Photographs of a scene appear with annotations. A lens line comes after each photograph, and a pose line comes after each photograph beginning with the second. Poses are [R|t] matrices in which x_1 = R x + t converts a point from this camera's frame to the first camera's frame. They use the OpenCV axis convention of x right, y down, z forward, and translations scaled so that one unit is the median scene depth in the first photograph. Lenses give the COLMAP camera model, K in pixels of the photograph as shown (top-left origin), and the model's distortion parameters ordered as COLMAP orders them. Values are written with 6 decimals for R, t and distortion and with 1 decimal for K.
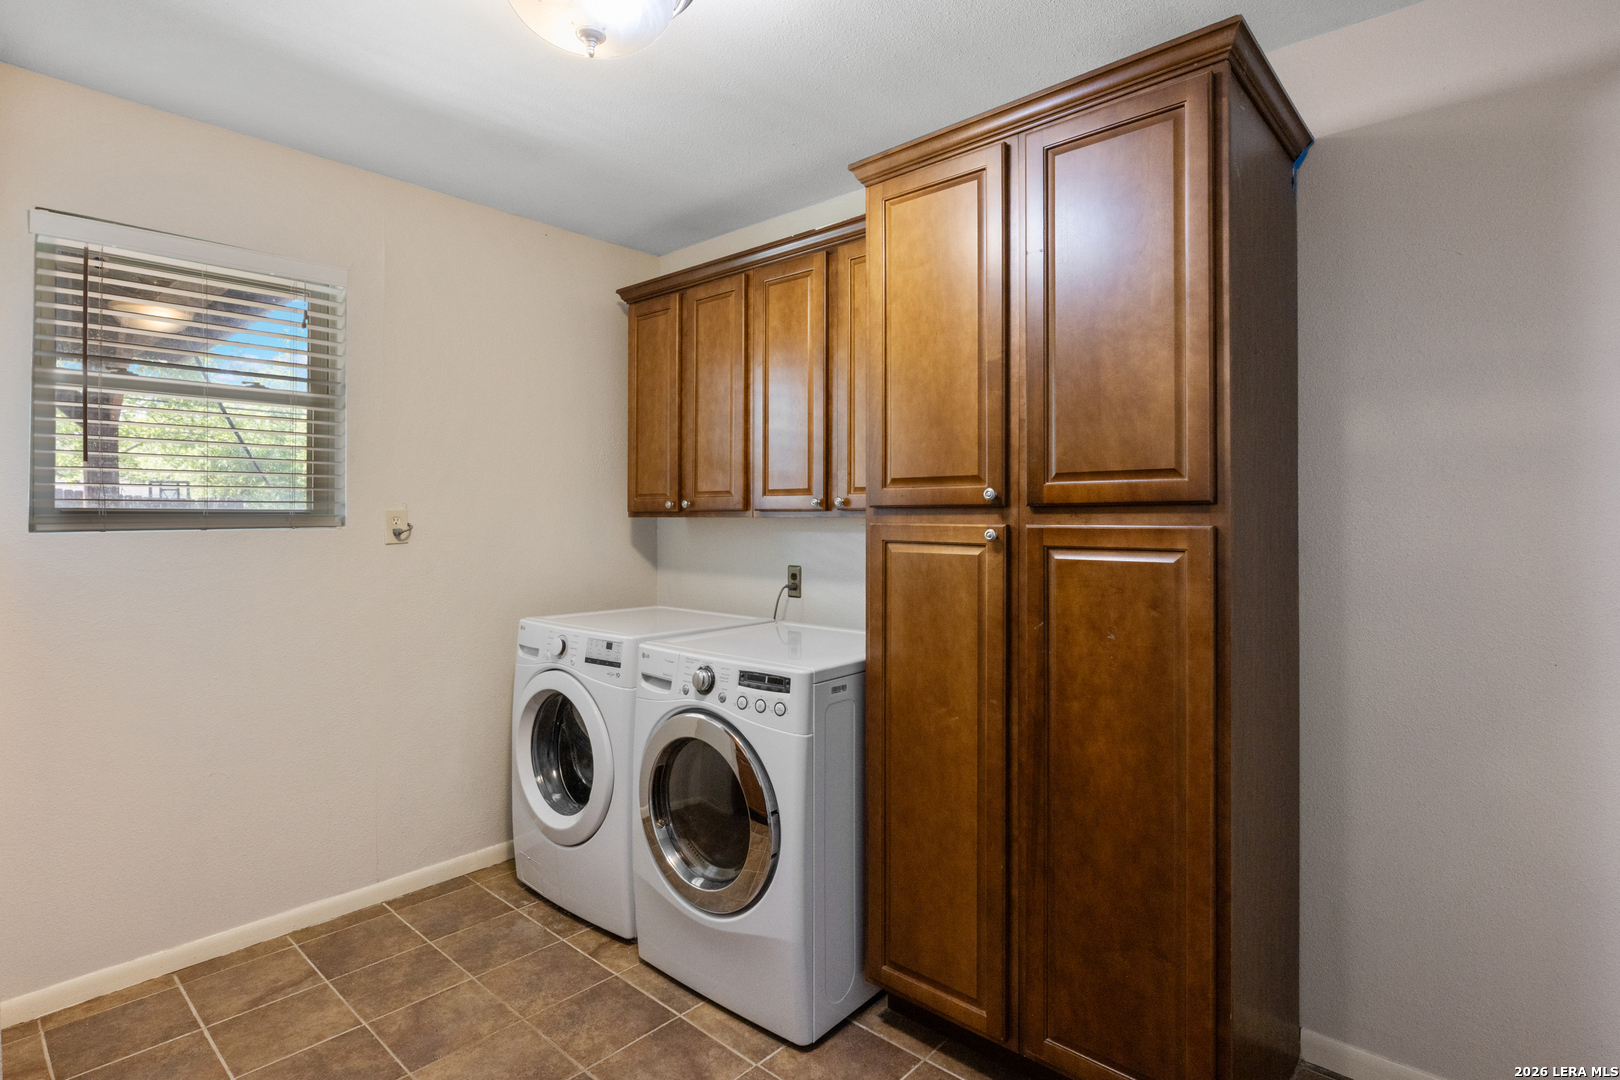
lens RADIAL K [[813.7, 0, 812.2], [0, 813.7, 525.8], [0, 0, 1]] dist [-0.004264, -0.001324]
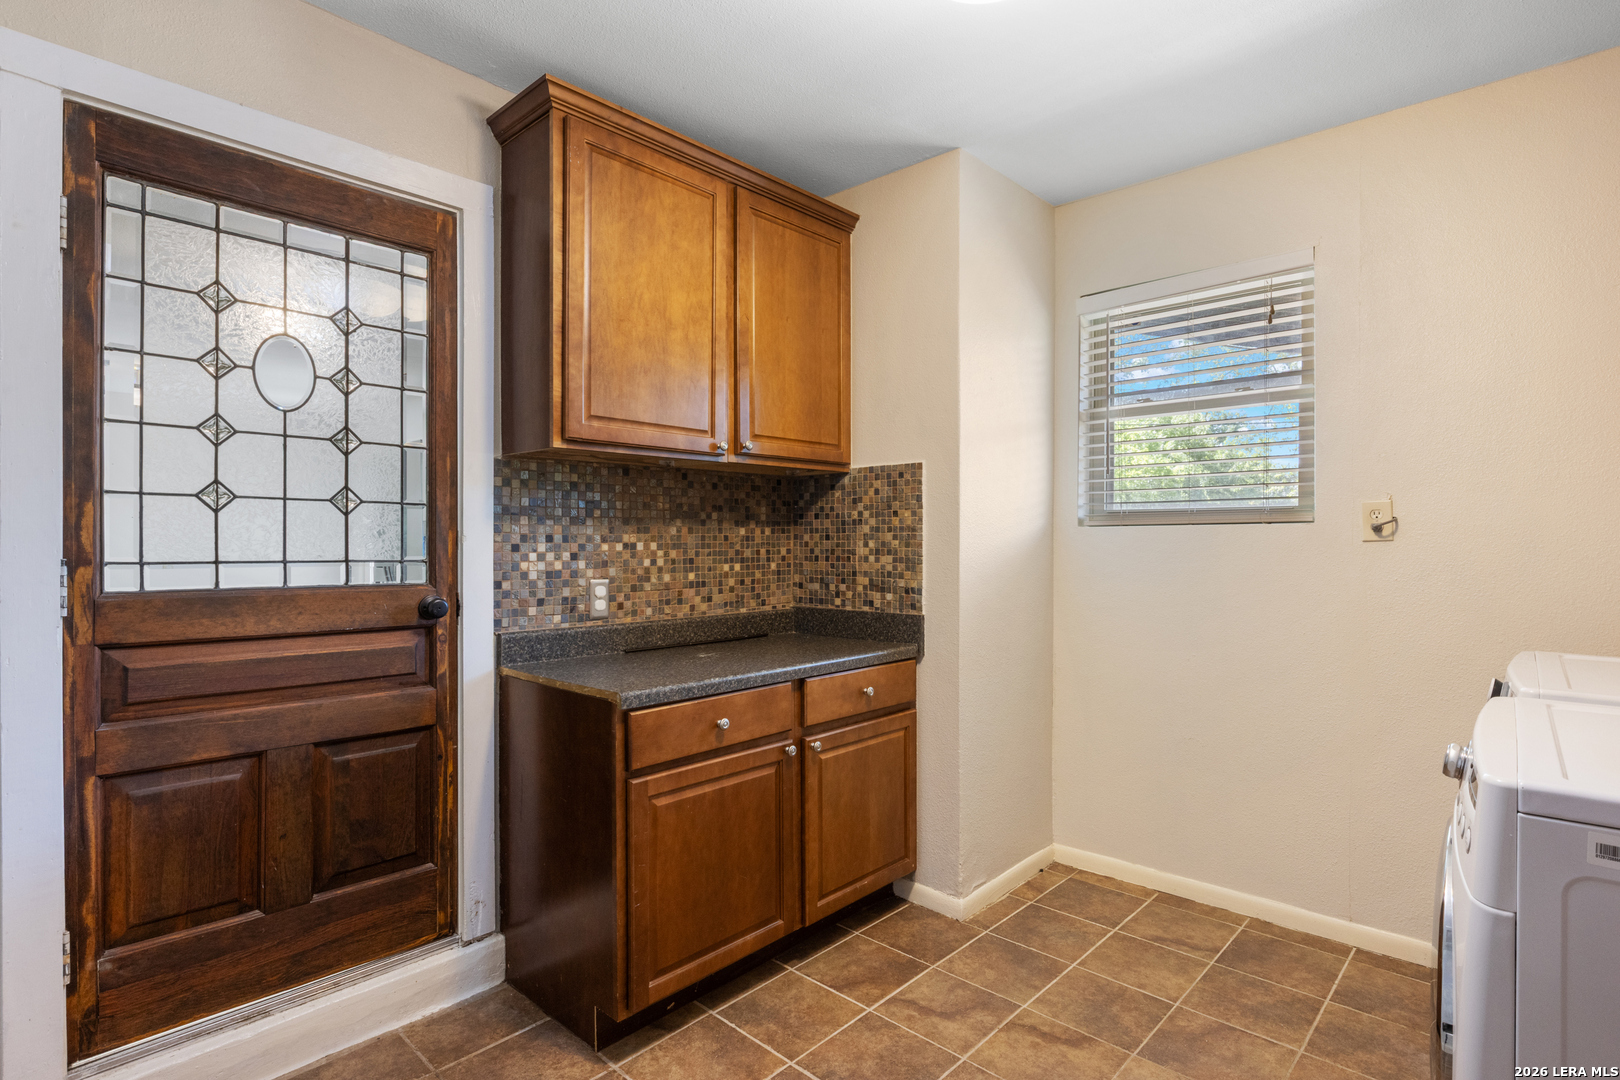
lens RADIAL K [[798.4, 0, 810.0], [0, 798.4, 540.0], [0, 0, 1]] dist [-0.012883, 0.000191]
pose [[-0.024399, 0.000297, -0.999702, 0.405113], [-0.008960, 0.999960, 0.000515, 0.031124], [0.999662, 0.008970, -0.024395, 0.498497]]
